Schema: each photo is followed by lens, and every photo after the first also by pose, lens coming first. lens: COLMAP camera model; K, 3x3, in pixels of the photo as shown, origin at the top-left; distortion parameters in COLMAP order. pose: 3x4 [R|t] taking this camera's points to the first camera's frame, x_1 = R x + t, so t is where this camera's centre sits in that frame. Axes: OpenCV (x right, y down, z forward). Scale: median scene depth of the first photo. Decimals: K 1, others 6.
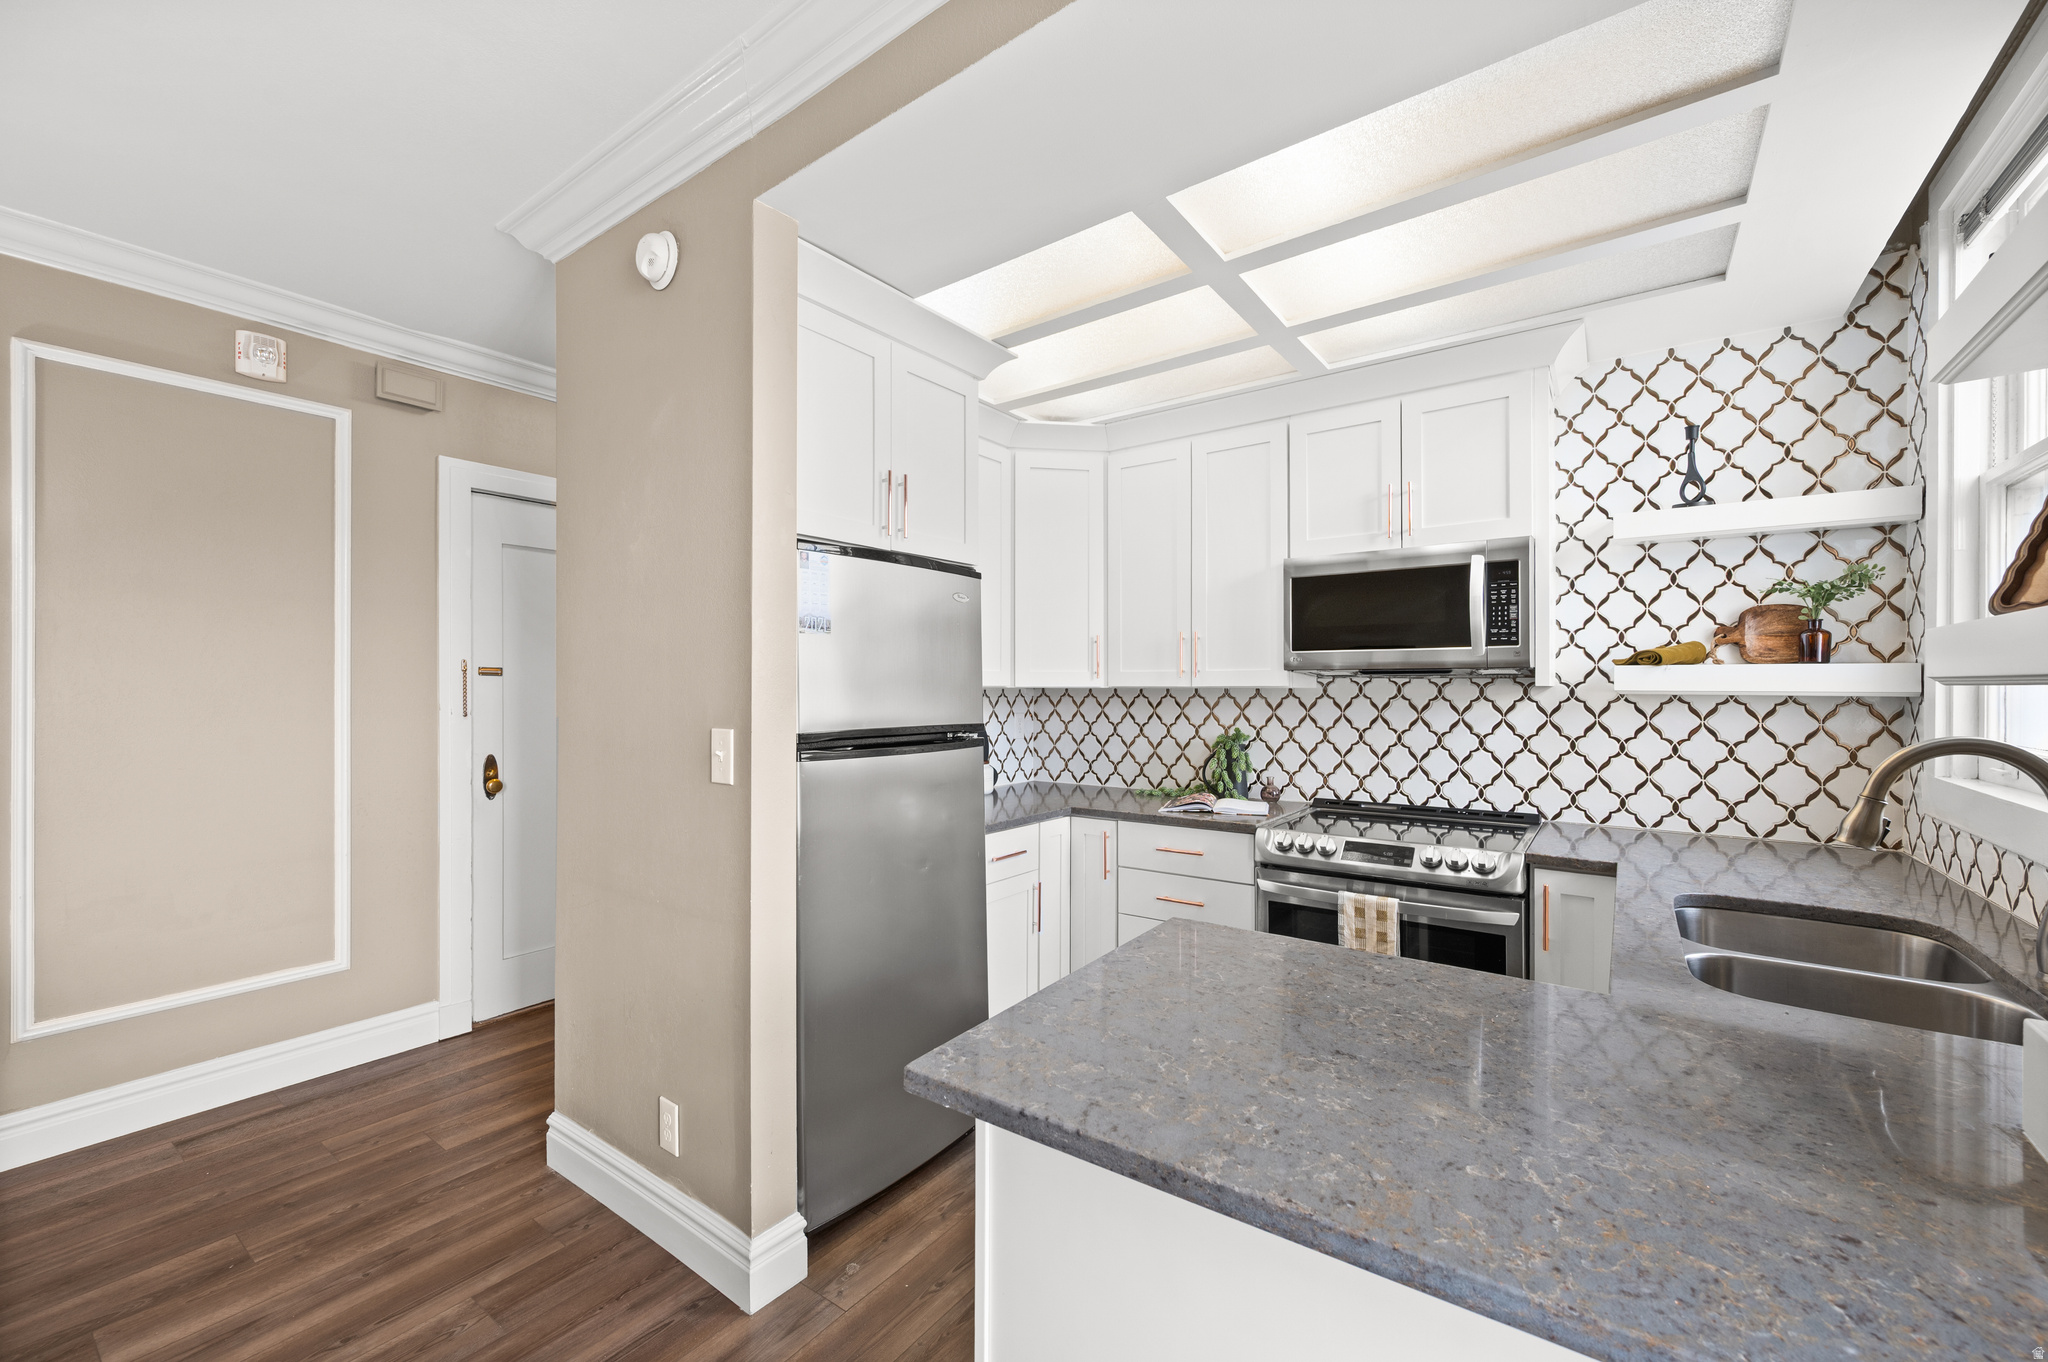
lens RADIAL K [[810.0, 0, 1034.1], [0, 810.0, 685.8], [0, 0, 1]] dist [0.000295, -0.000153]
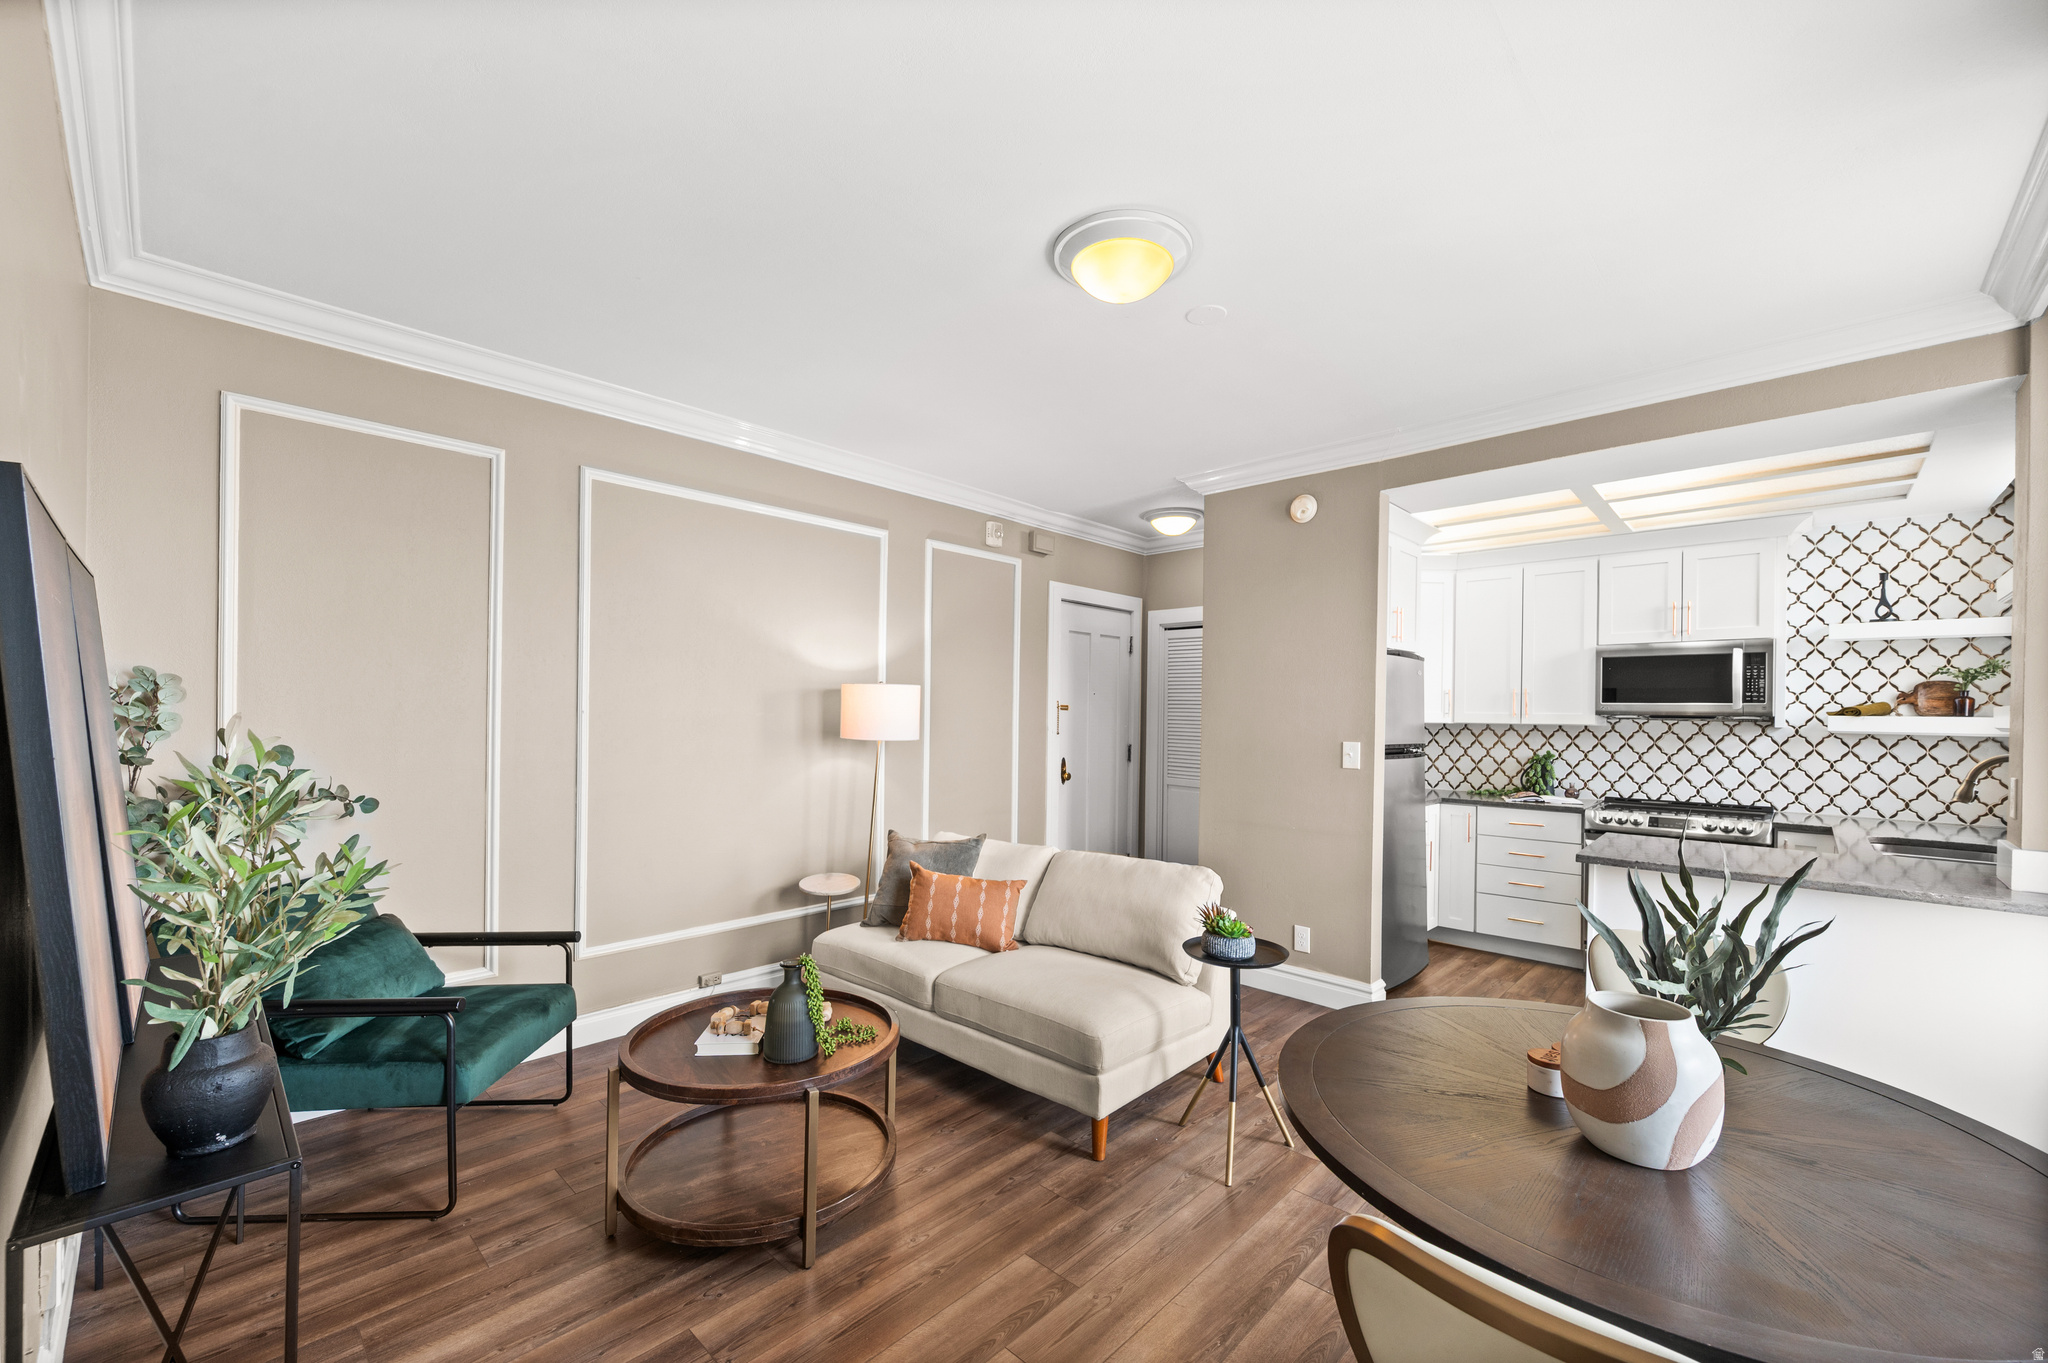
lens RADIAL K [[814.2, 0, 1019.5], [0, 814.2, 716.1], [0, 0, 1]] dist [0.000496, 0.000084]
pose [[0.991136, 0.015004, -0.132001, -0.679789], [-0.014774, 0.999887, 0.002724, -0.004169], [0.132027, -0.000750, 0.991246, -0.840733]]
